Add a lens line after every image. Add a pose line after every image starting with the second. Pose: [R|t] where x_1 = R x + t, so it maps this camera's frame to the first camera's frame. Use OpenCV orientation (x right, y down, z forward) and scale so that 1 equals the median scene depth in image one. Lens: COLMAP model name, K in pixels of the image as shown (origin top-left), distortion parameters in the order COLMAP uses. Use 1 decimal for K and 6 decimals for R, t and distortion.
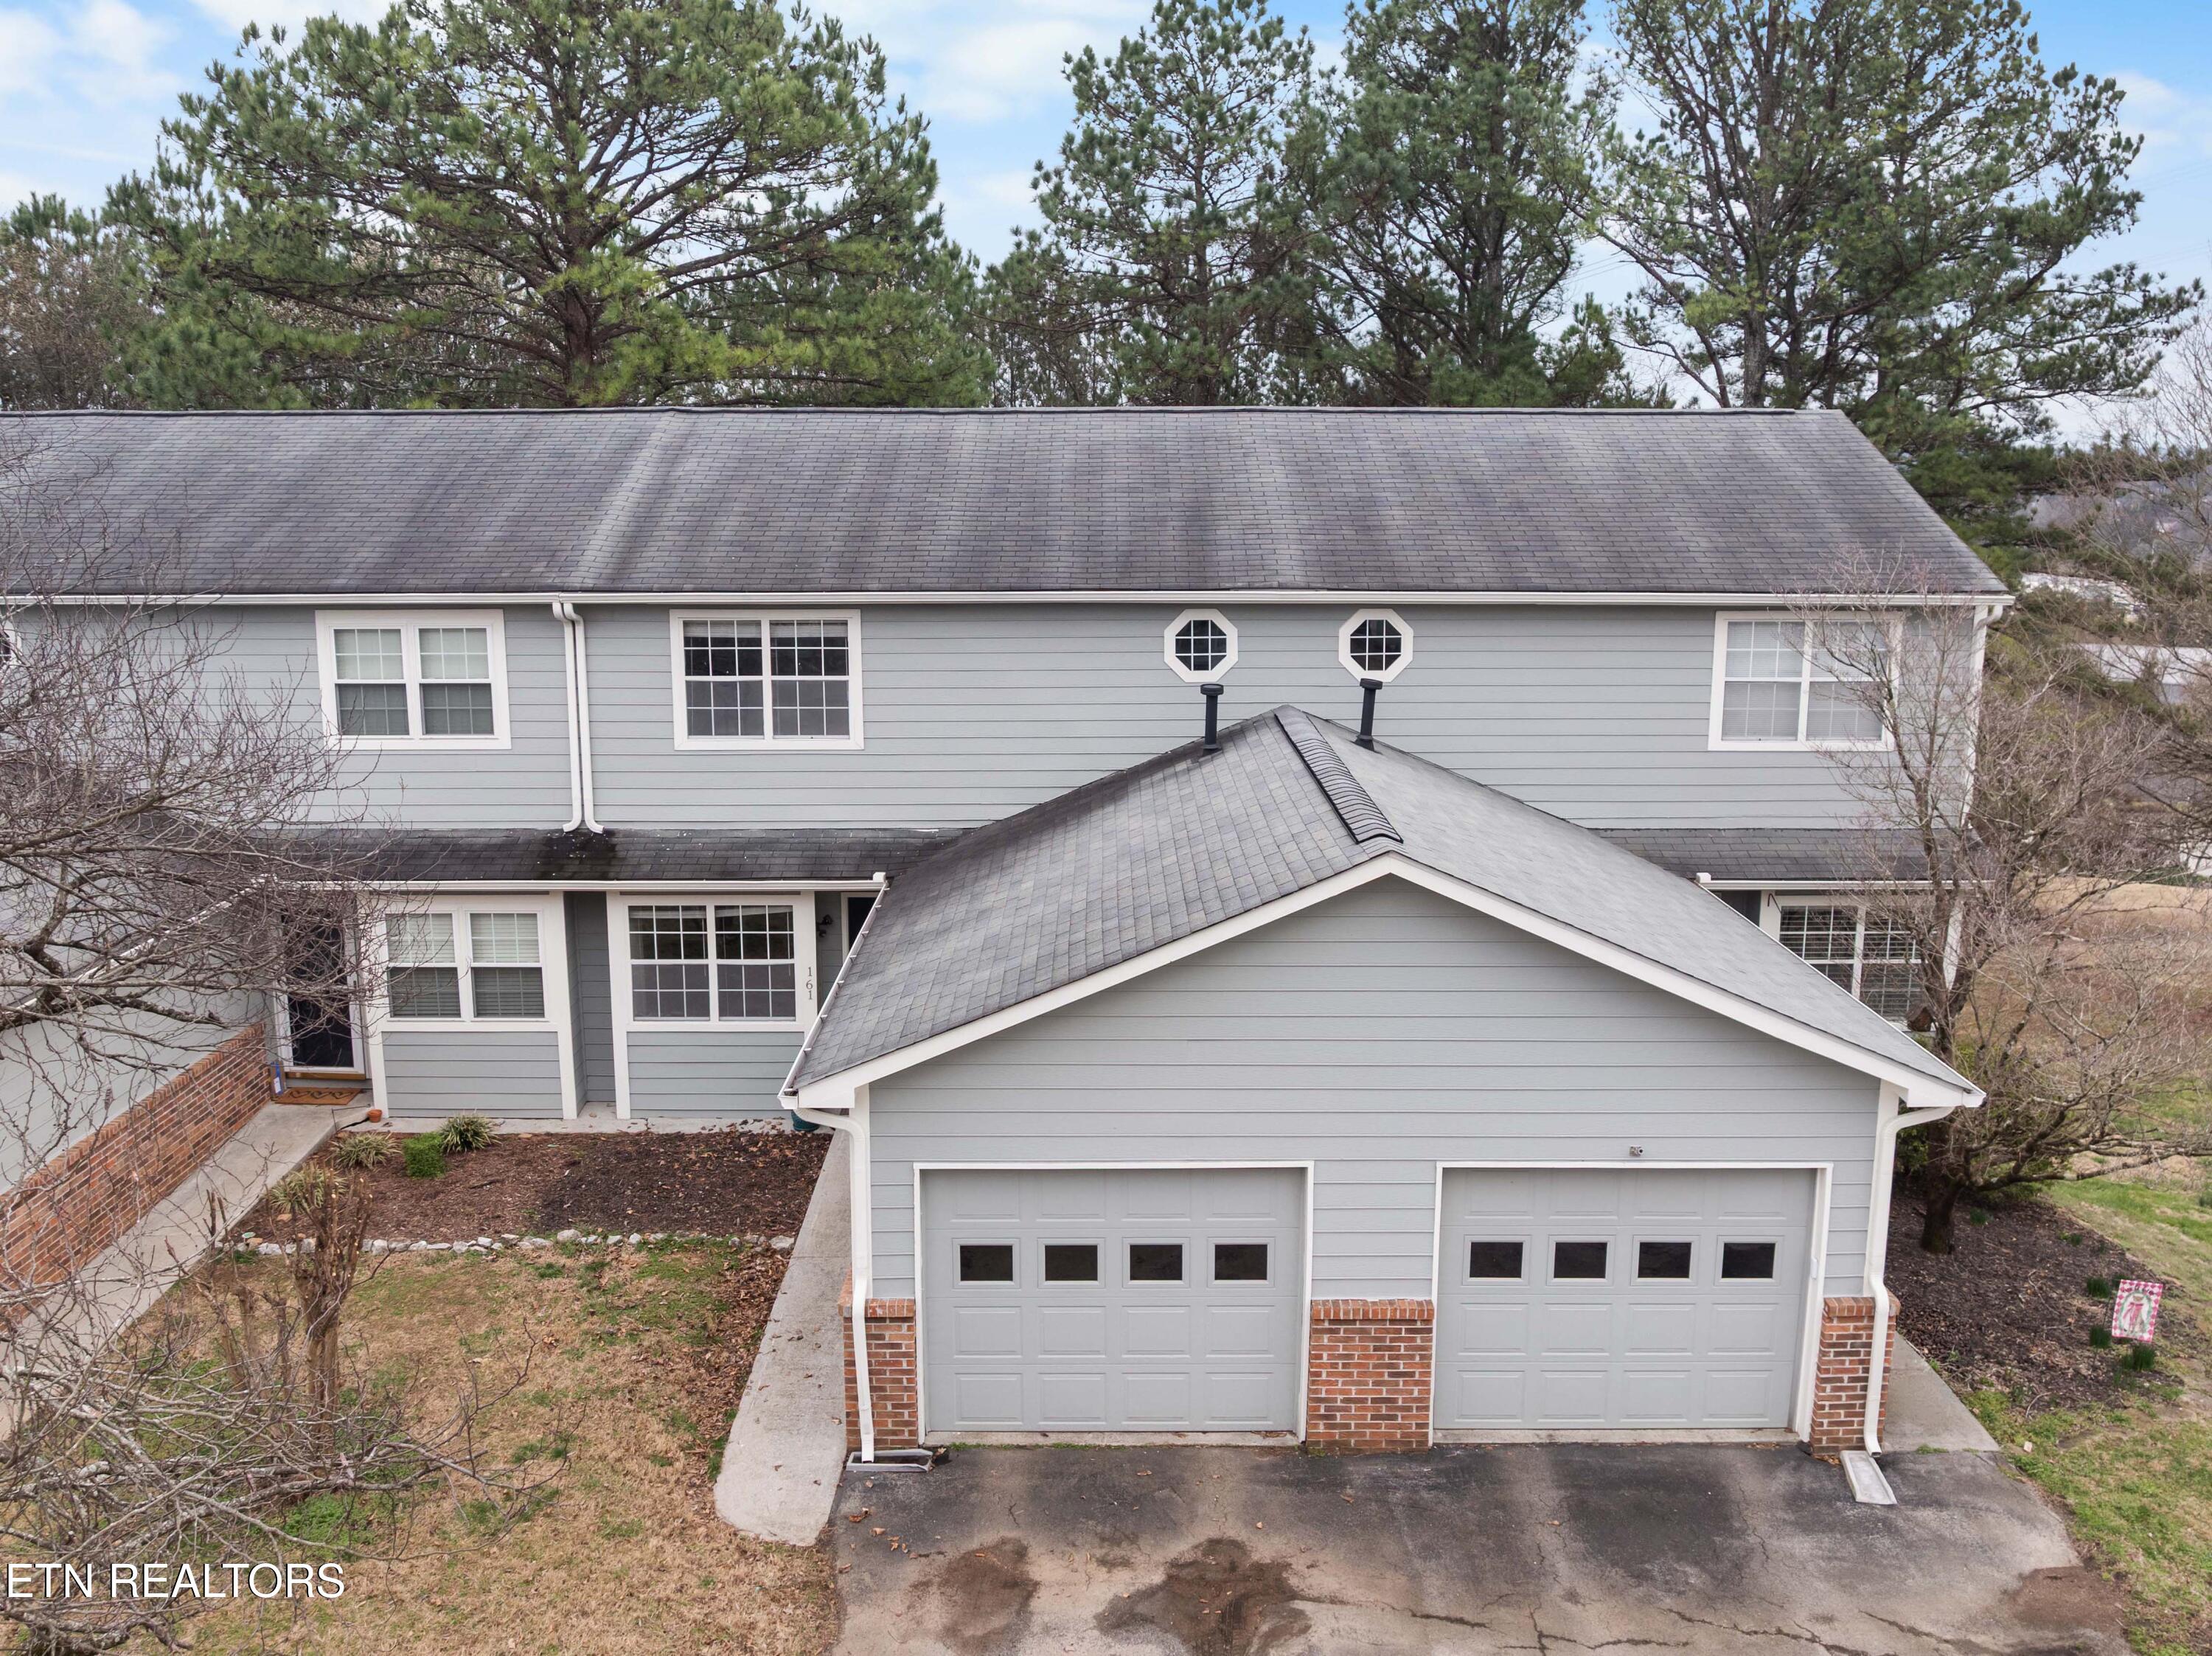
lens RADIAL K [[1838.6, 0, 1112.4], [0, 1838.6, 771.3], [0, 0, 1]] dist [-0.029610, -0.018044]
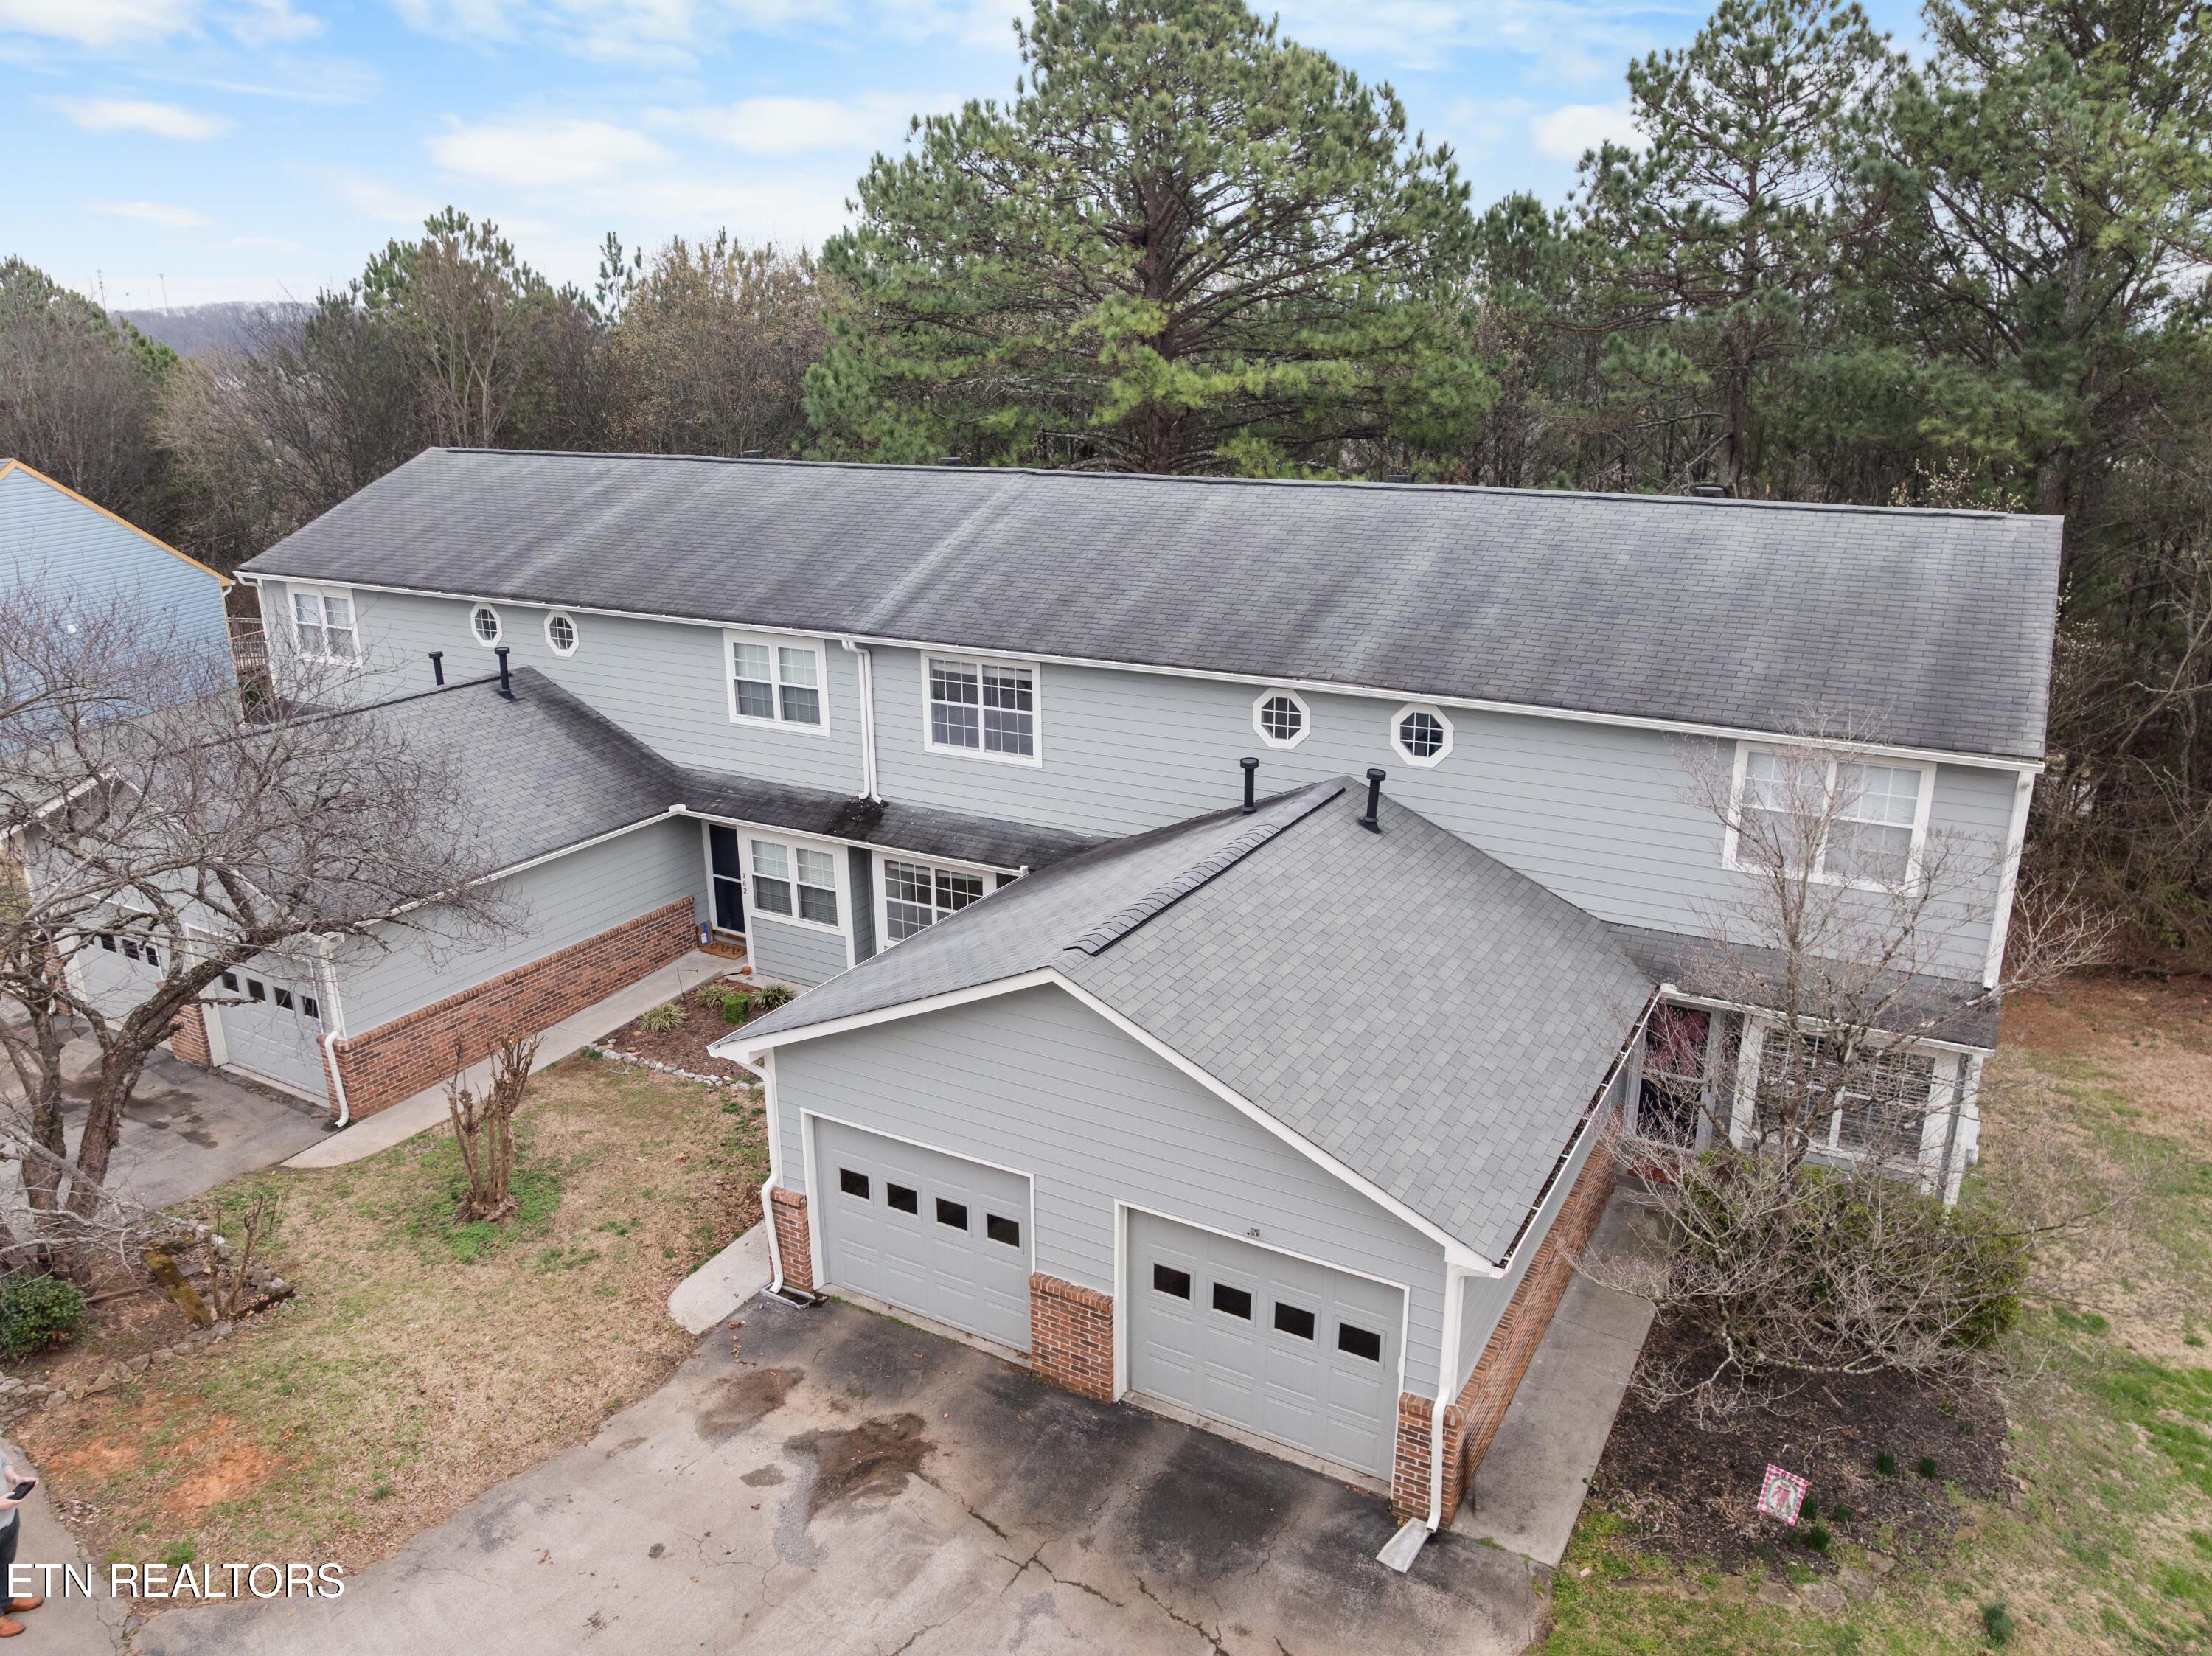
lens RADIAL K [[1627.4, 0, 1156.9], [0, 1627.4, 823.7], [0, 0, 1]] dist [-0.027964, -0.029693]
pose [[0.864440, 0.144910, -0.481398, 0.506752], [-0.079146, 0.984843, 0.154335, -0.160581], [0.496466, -0.095313, 0.862808, 0.036248]]
